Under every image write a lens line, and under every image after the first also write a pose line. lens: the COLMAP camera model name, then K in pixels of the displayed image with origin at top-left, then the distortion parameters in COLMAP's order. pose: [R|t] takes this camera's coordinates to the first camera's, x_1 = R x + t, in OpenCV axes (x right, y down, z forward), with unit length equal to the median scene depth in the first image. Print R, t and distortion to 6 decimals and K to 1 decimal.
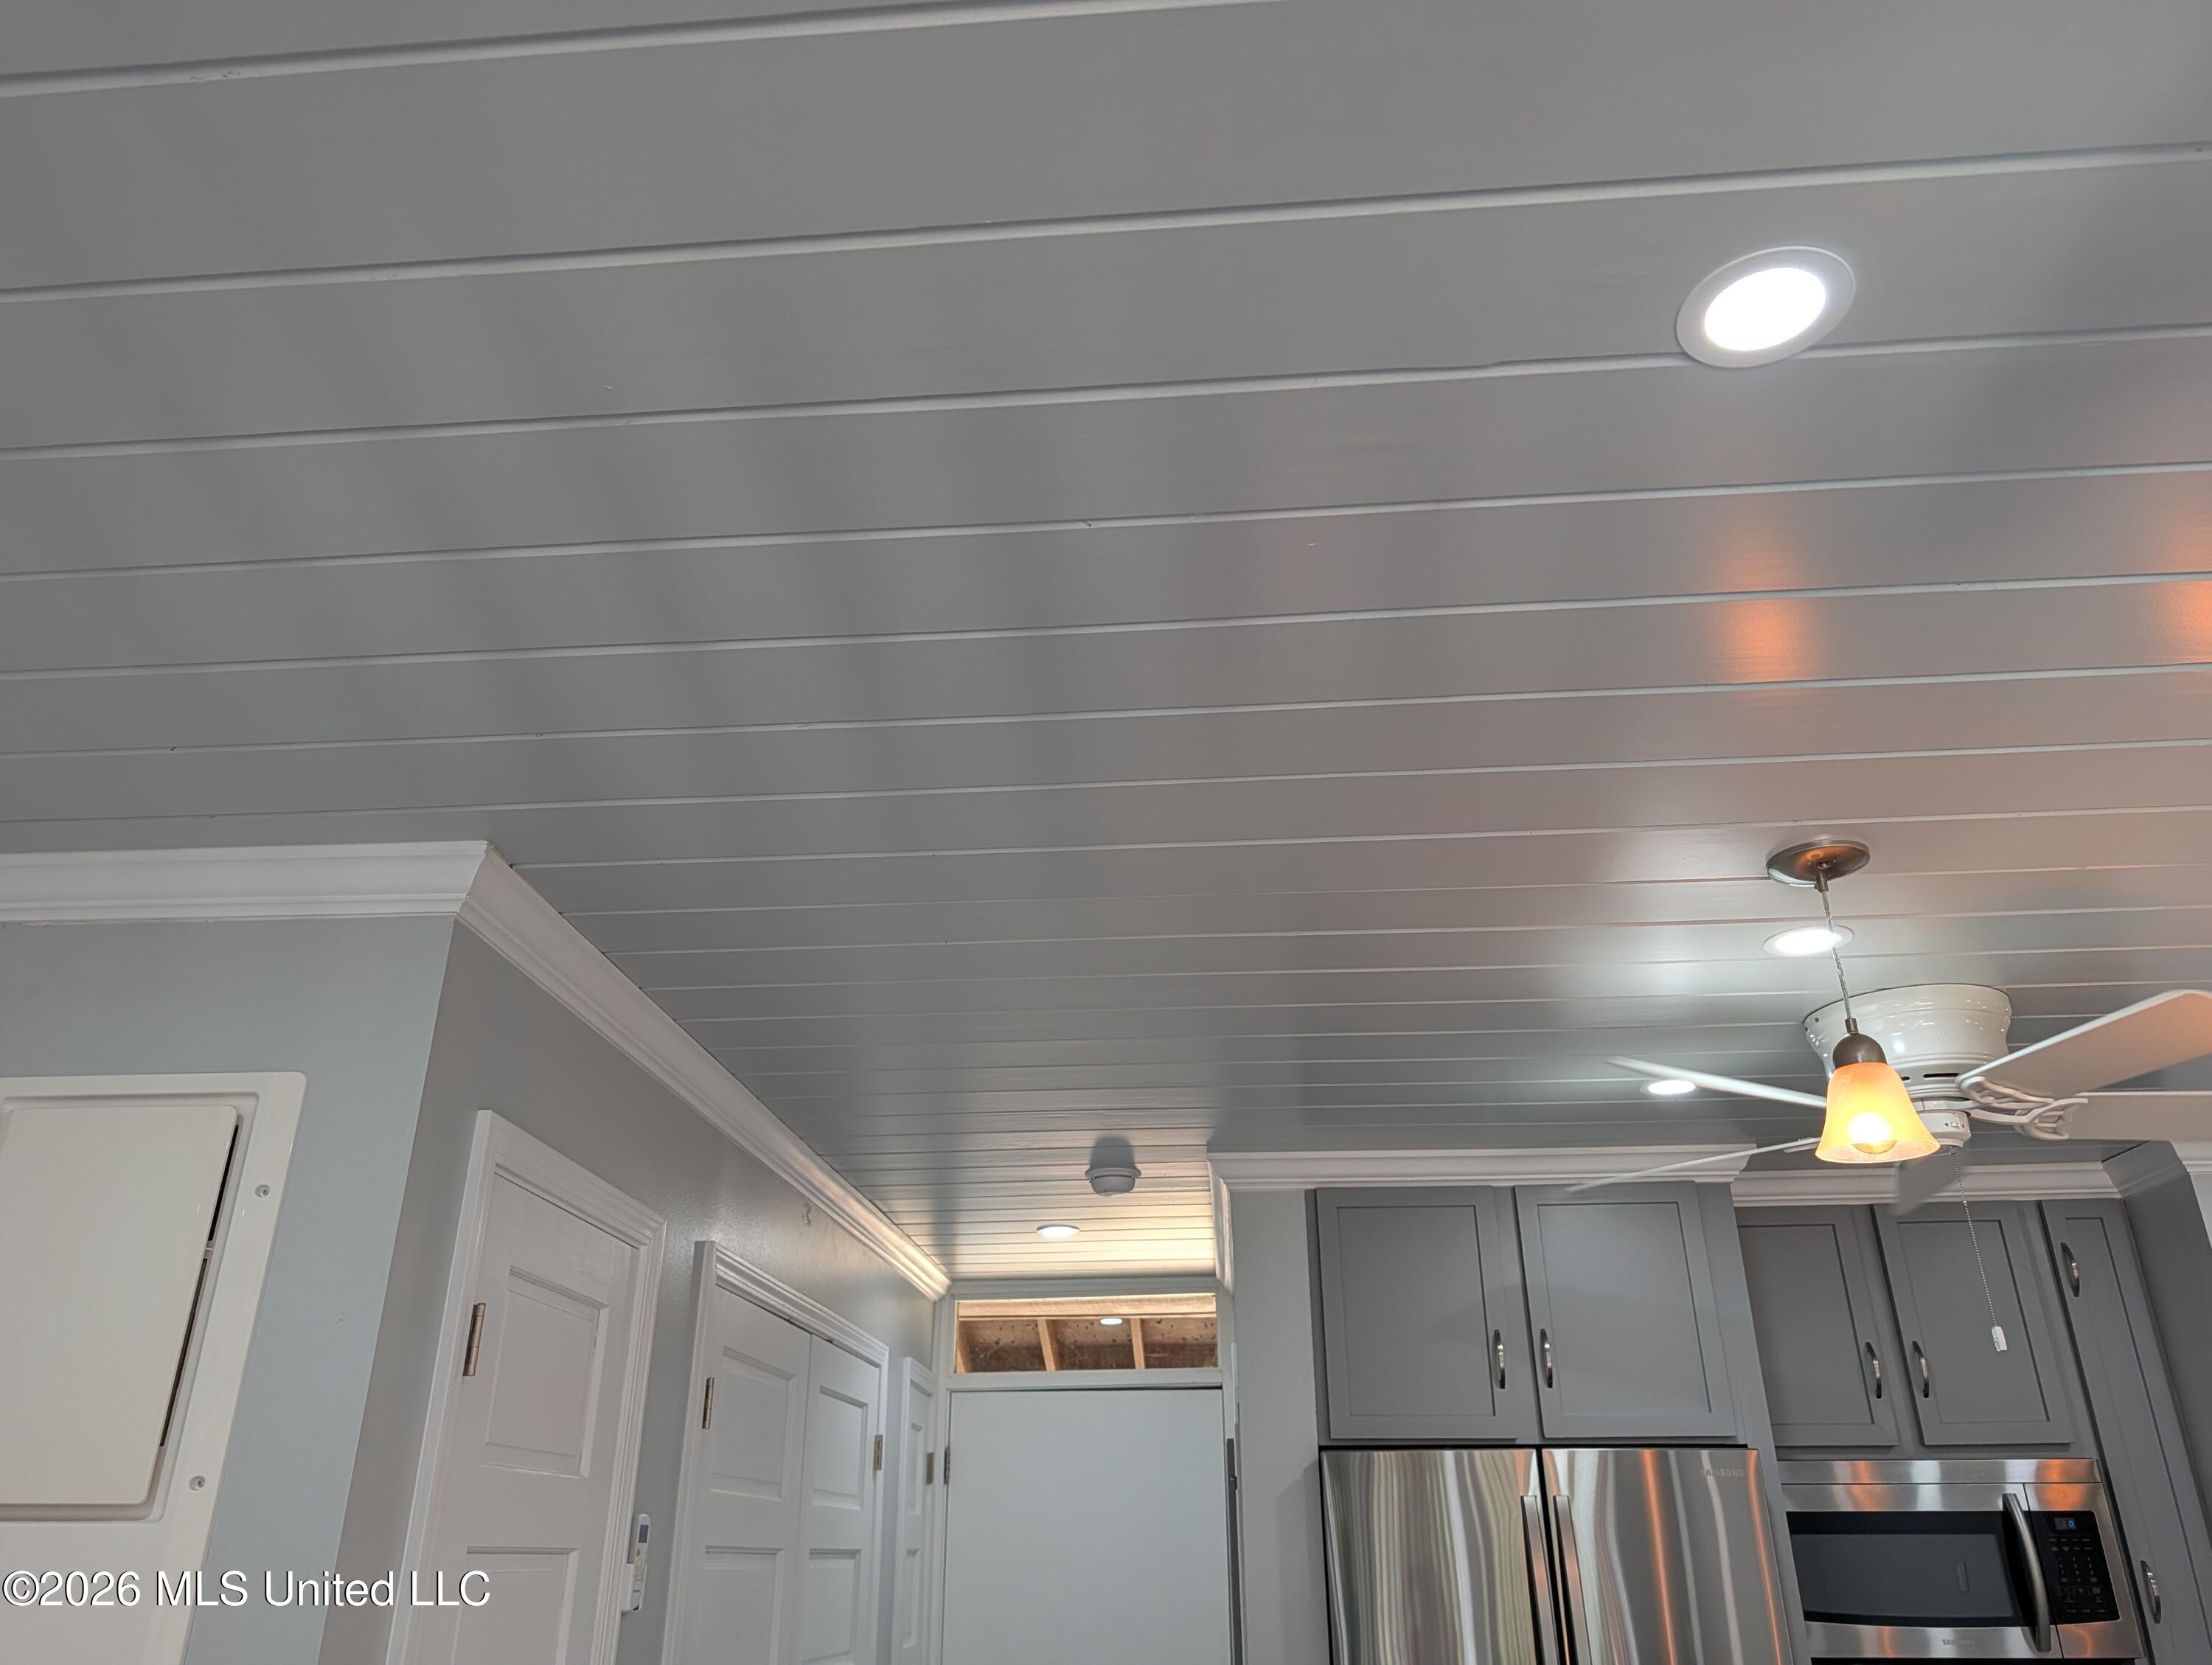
lens RADIAL K [[1615.8, 0, 1096.5], [0, 1615.8, 822.8], [0, 0, 1]] dist [0.010539, -0.000456]
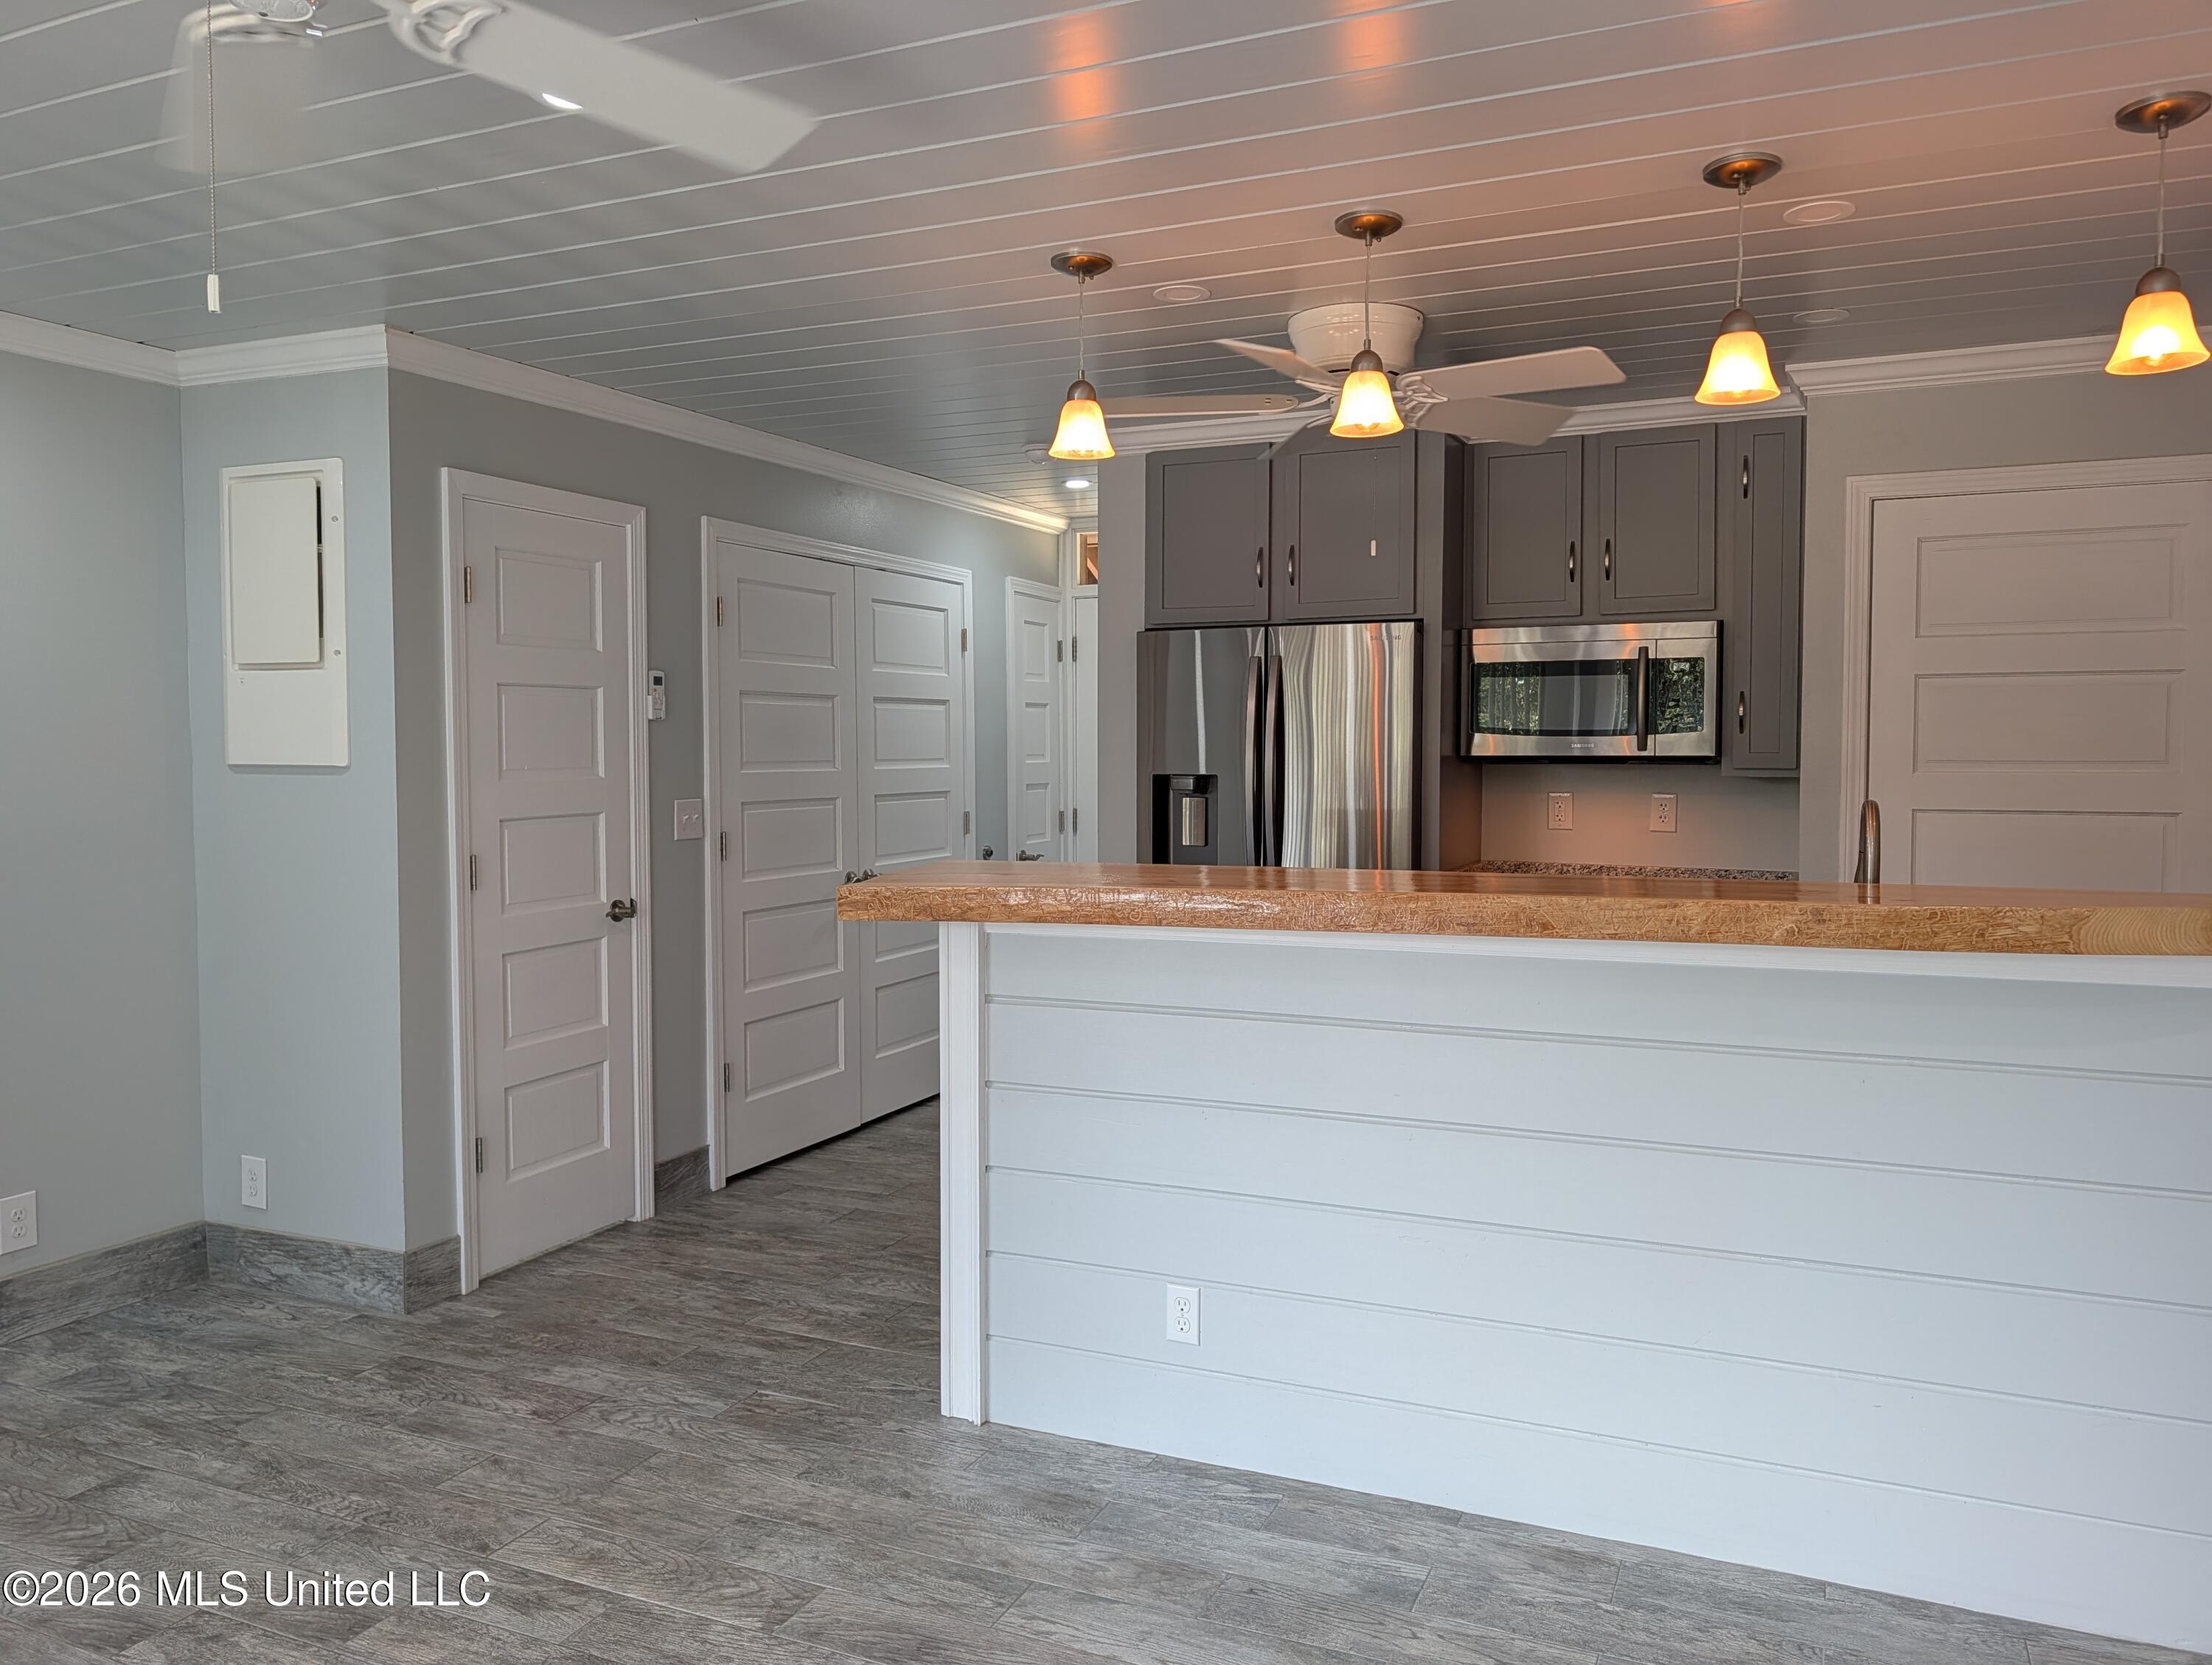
lens RADIAL K [[1584.5, 0, 1117.6], [0, 1584.5, 813.7], [0, 0, 1]] dist [0.024994, -0.018446]
pose [[0.944824, 0.014634, -0.327251, 0.561492], [0.137102, 0.889629, 0.435617, -0.093602], [0.297506, -0.456449, 0.838537, -0.285170]]
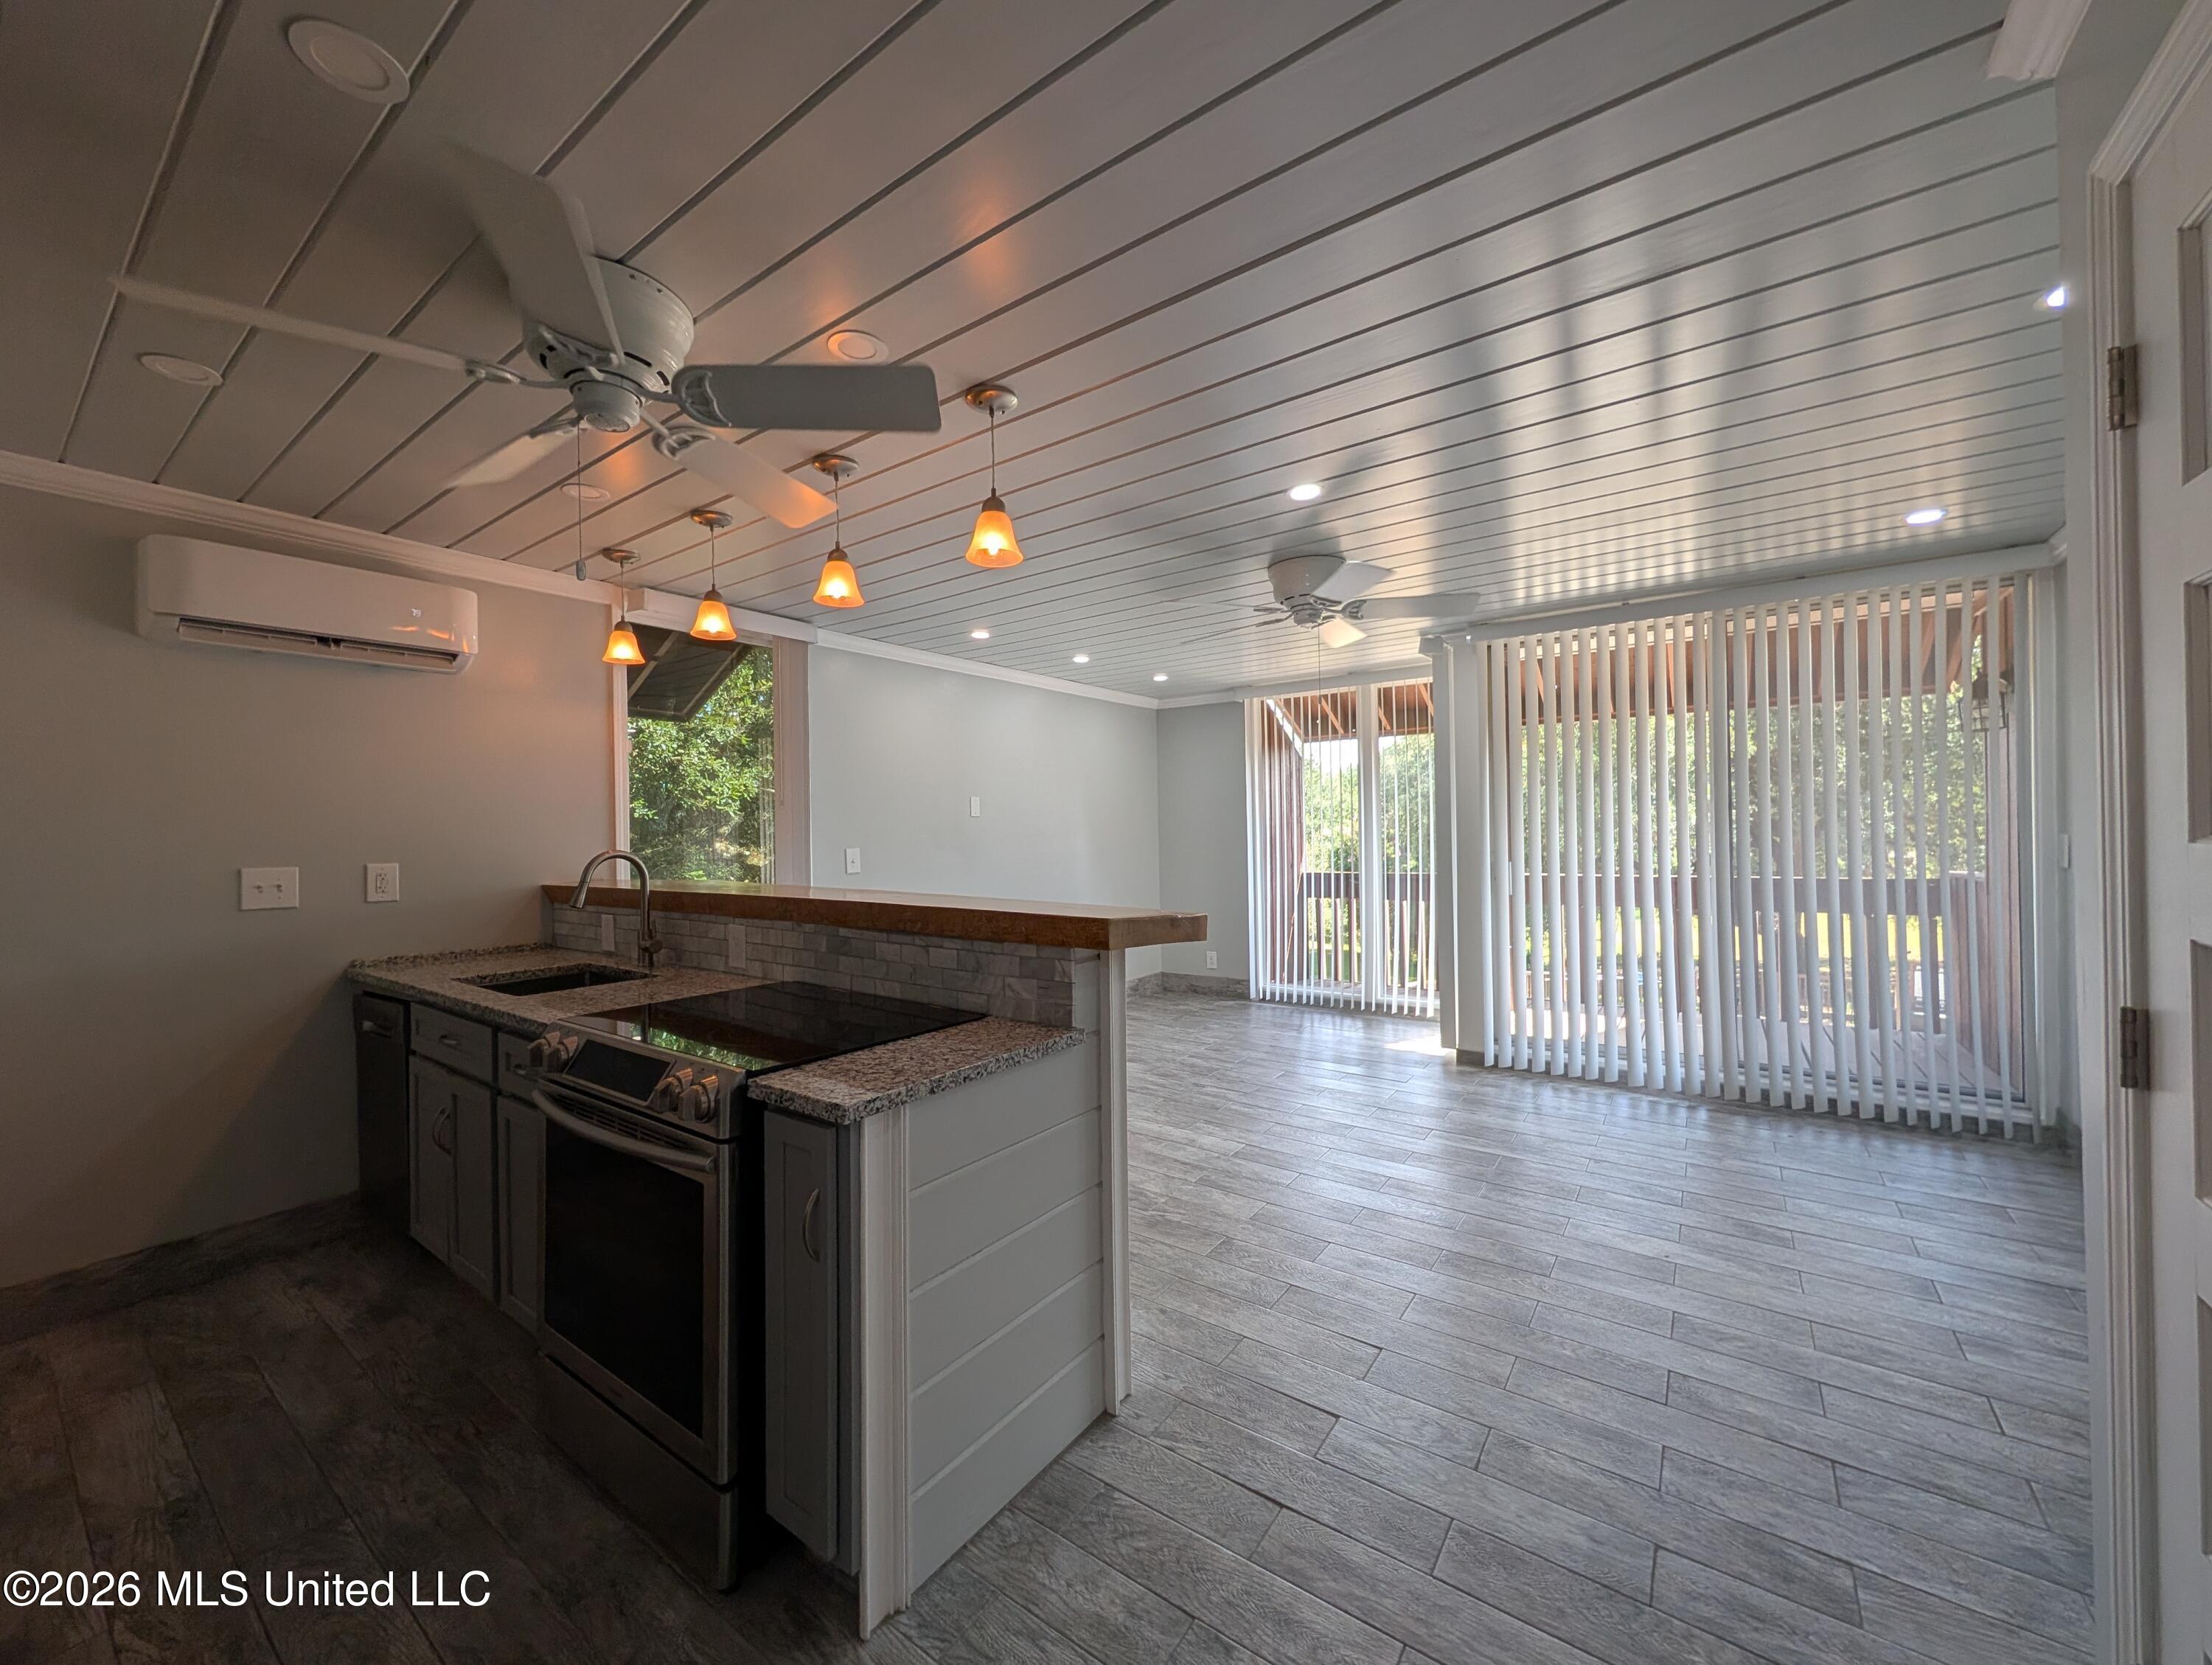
lens RADIAL K [[847.5, 0, 1106.0], [0, 847.5, 832.5], [0, 0, 1]] dist [-0.002460, 0.000079]
pose [[-0.860145, 0.015096, 0.509826, -0.087454], [-0.196986, 0.912175, -0.359352, 0.455852], [-0.470476, -0.409524, -0.781628, 0.858992]]
